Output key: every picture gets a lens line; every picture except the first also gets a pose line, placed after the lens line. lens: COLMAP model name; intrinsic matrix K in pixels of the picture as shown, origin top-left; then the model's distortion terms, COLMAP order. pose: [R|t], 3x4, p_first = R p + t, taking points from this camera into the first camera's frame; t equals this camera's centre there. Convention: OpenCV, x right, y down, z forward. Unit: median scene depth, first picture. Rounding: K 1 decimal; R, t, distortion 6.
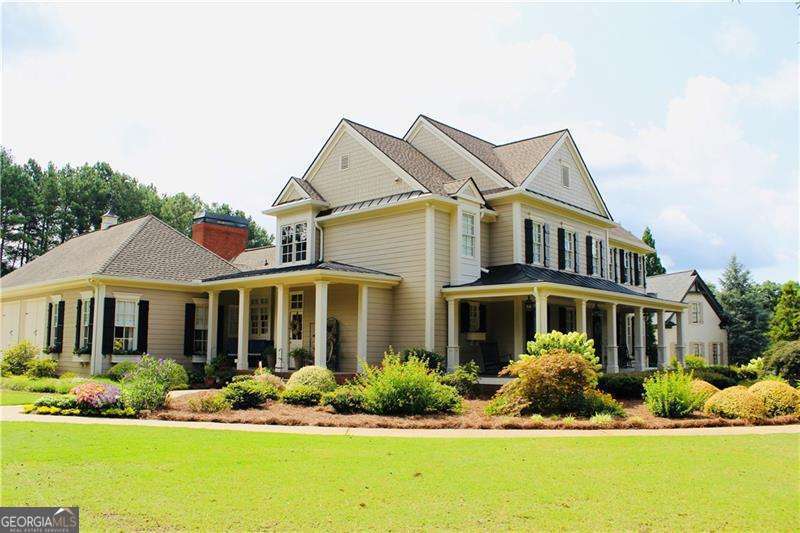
lens RADIAL K [[657.1, 0, 401.4], [0, 657.1, 271.1], [0, 0, 1]] dist [-0.166364, 0.142416]
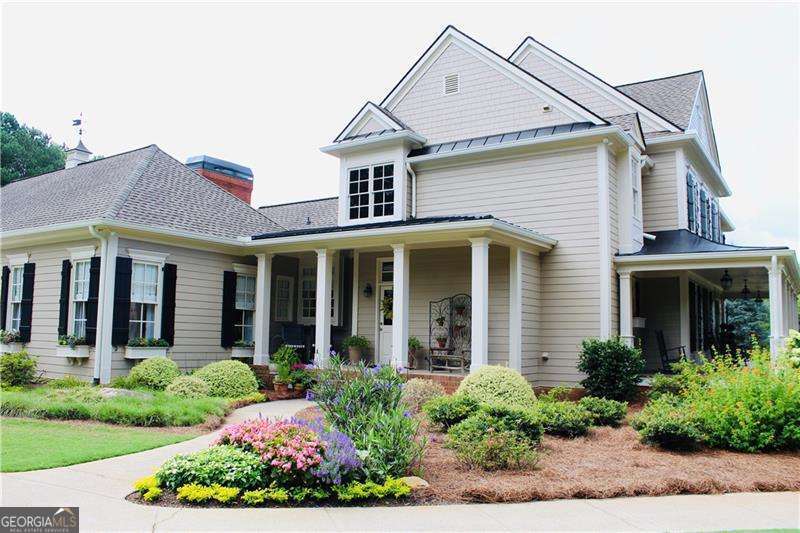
lens RADIAL K [[657.1, 0, 401.4], [0, 657.1, 271.1], [0, 0, 1]] dist [-0.166364, 0.142416]
pose [[0.986768, 0.025585, 0.160104, -0.263226], [-0.028587, 0.999456, 0.016474, 0.034150], [-0.159596, -0.020833, 0.986963, 0.297996]]
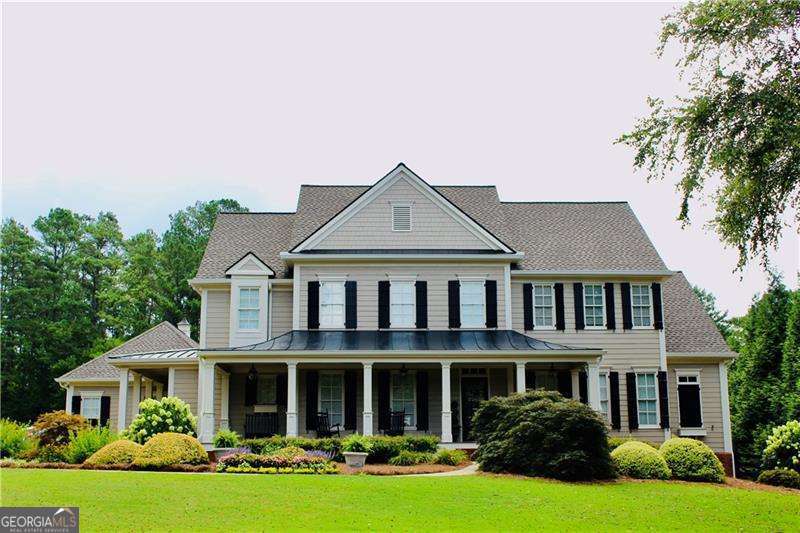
lens RADIAL K [[964.4, 0, 400.0], [0, 964.4, 266.5], [0, 0, 1]] dist [-0.078355, 0.003670]
pose [[0.698649, -0.164337, -0.696335, 1.250529], [0.095020, 0.985954, -0.137352, 0.102295], [0.709126, 0.029795, 0.704452, 0.106057]]
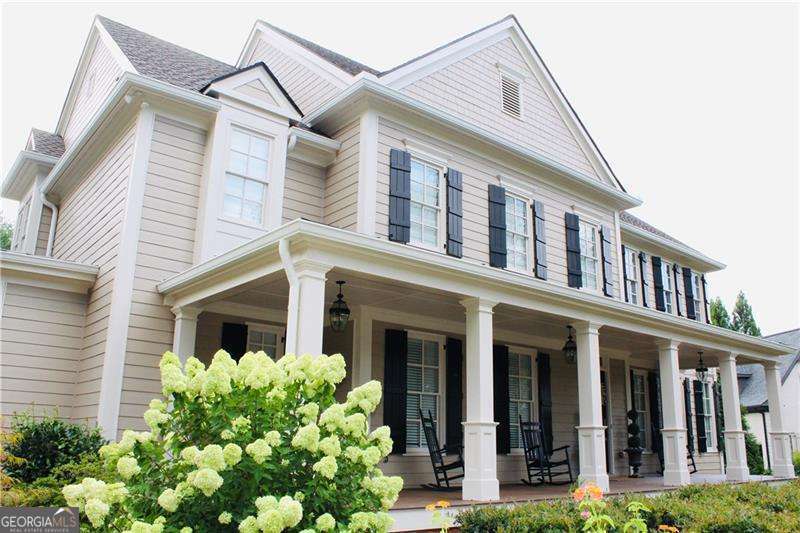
lens RADIAL K [[657.1, 0, 401.4], [0, 657.1, 271.1], [0, 0, 1]] dist [-0.166364, 0.142416]
pose [[0.990120, -0.027372, -0.137523, 0.256855], [0.006711, 0.988889, -0.148504, 0.075915], [0.140060, 0.146114, 0.979303, 0.549907]]
